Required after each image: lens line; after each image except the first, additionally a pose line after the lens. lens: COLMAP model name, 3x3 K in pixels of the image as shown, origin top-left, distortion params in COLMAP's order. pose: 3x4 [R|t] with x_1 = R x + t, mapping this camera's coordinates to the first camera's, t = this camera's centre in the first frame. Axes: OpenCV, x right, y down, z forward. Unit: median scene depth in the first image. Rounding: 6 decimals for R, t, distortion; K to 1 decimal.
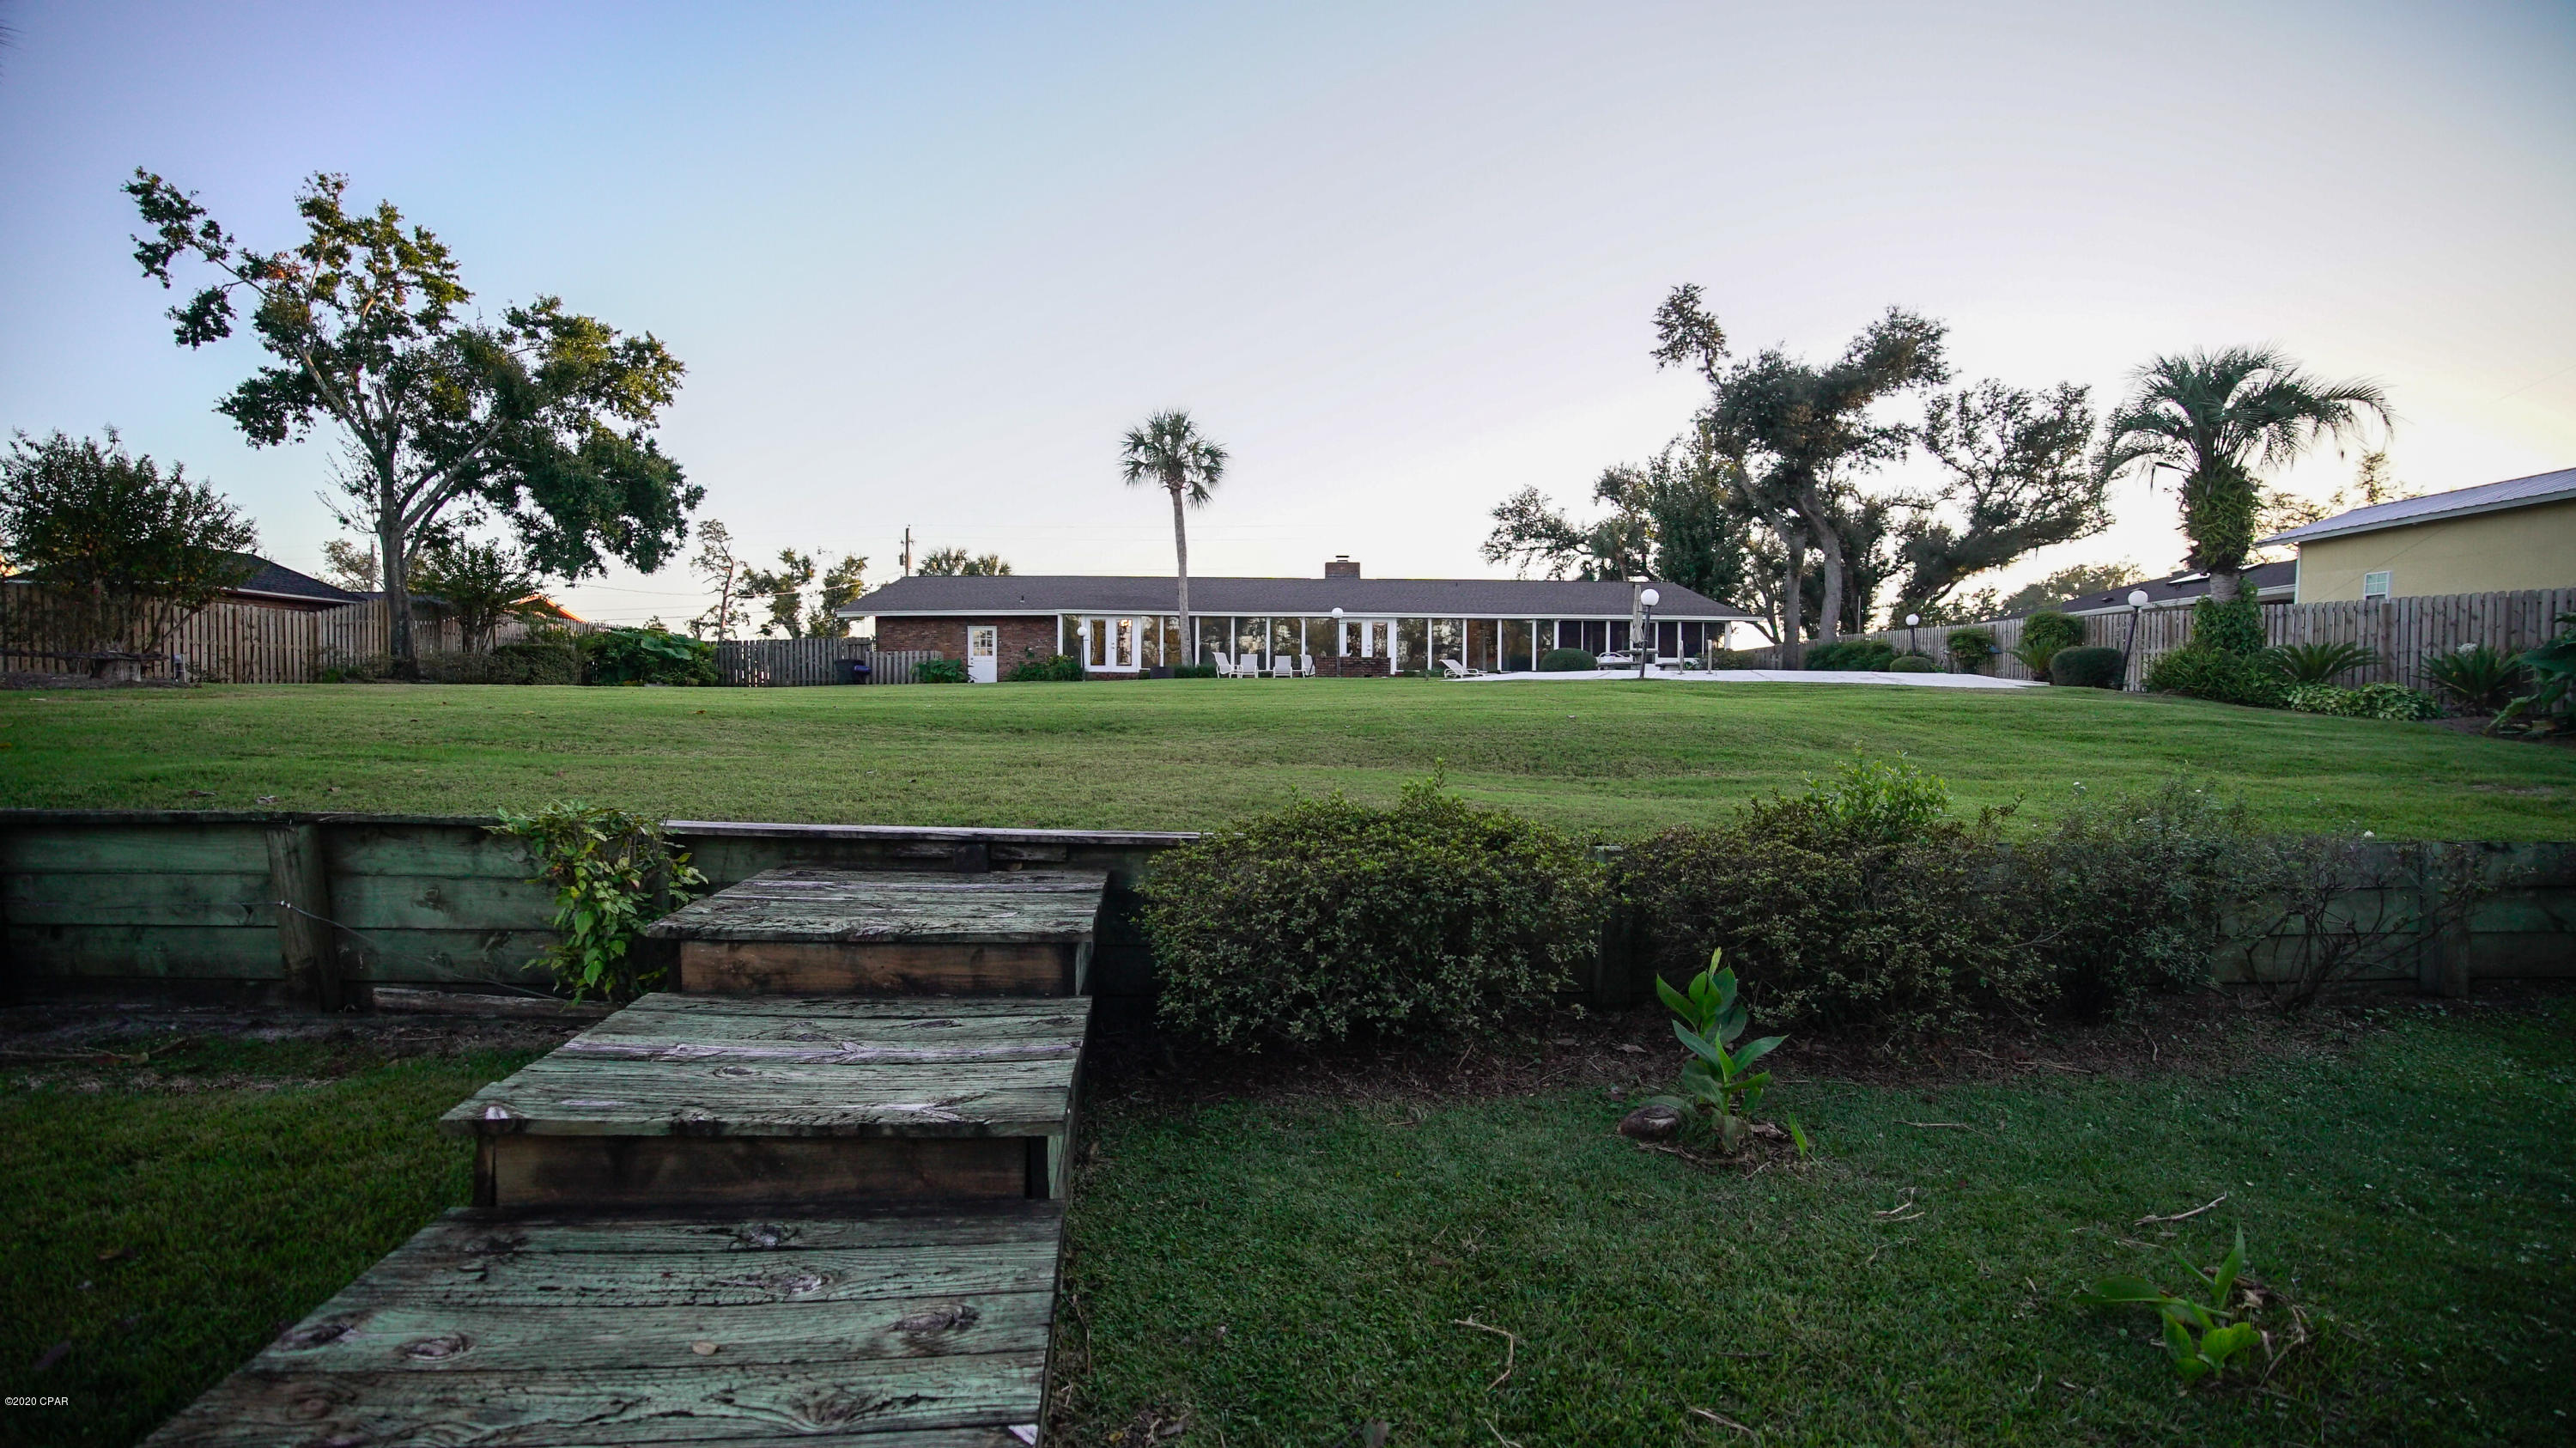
lens RADIAL K [[1194.9, 0, 1296.3], [0, 1194.9, 731.5], [0, 0, 1]] dist [-0.072804, 0.029885]
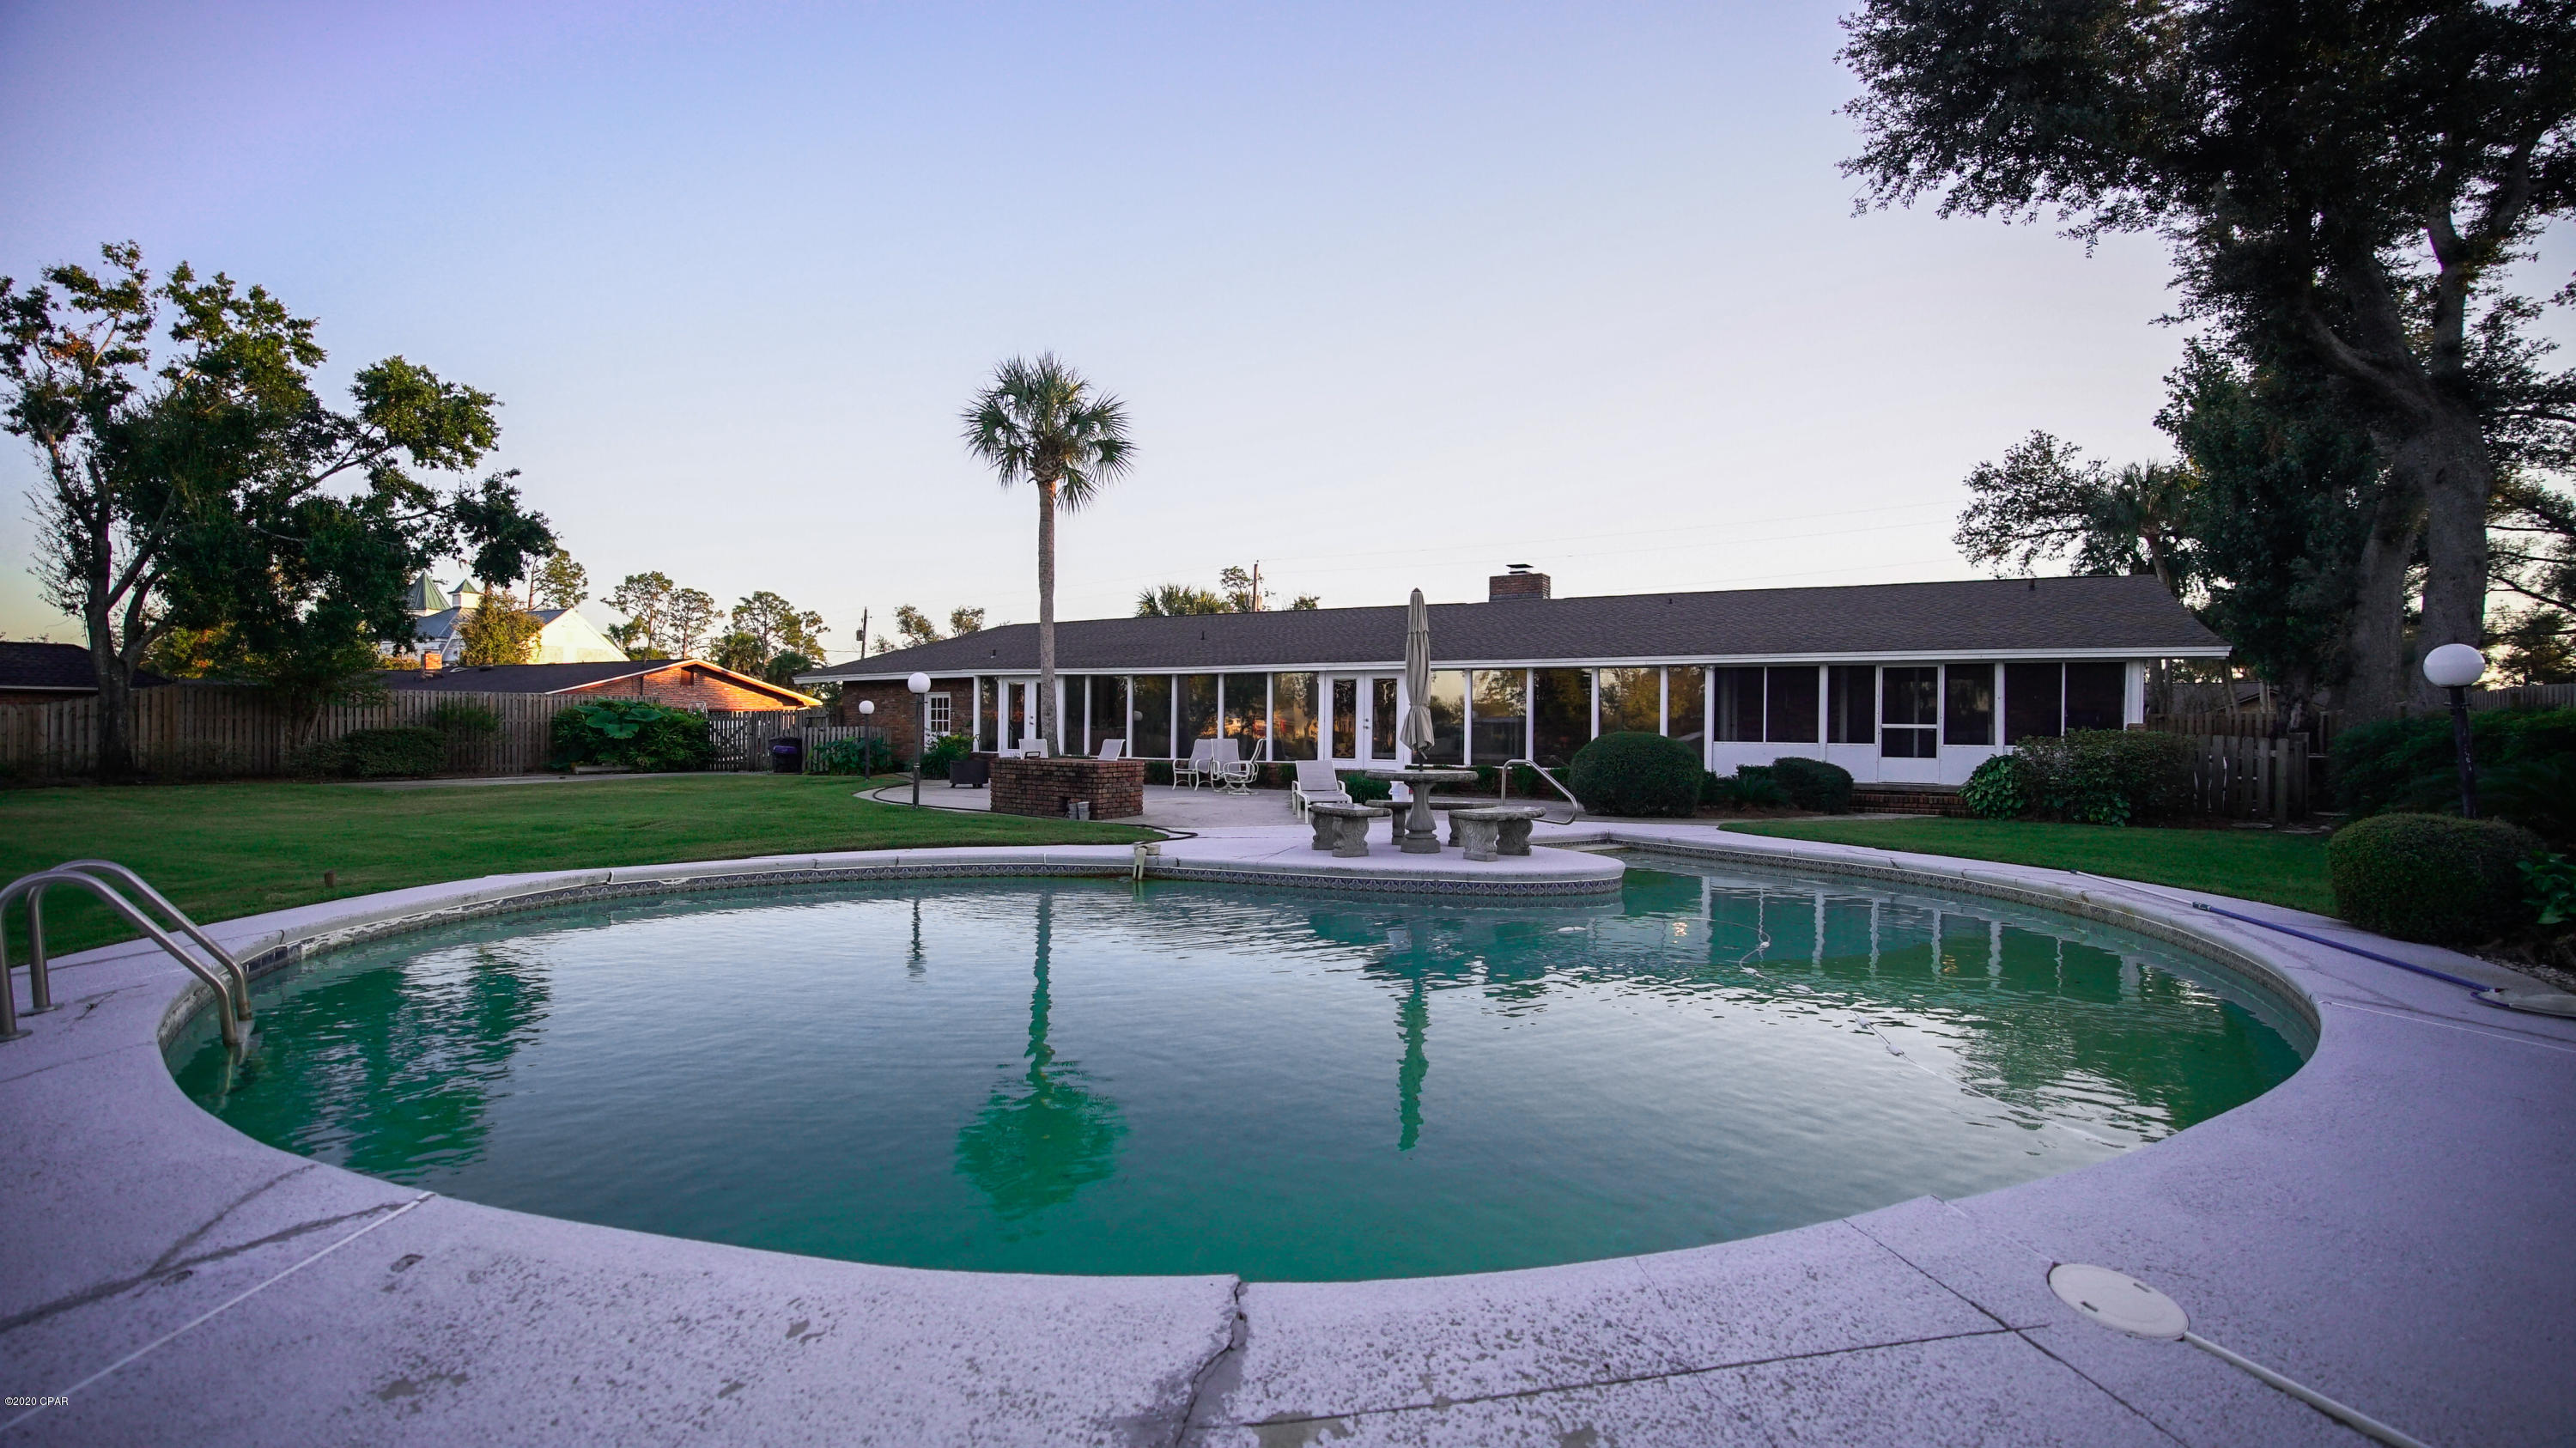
lens RADIAL K [[1194.9, 0, 1296.3], [0, 1194.9, 731.5], [0, 0, 1]] dist [-0.072804, 0.029885]
pose [[0.844353, 0.005431, -0.535760, 0.359381], [-0.019133, 0.999616, -0.020020, -0.057671], [0.535446, 0.027154, 0.844133, 0.530591]]
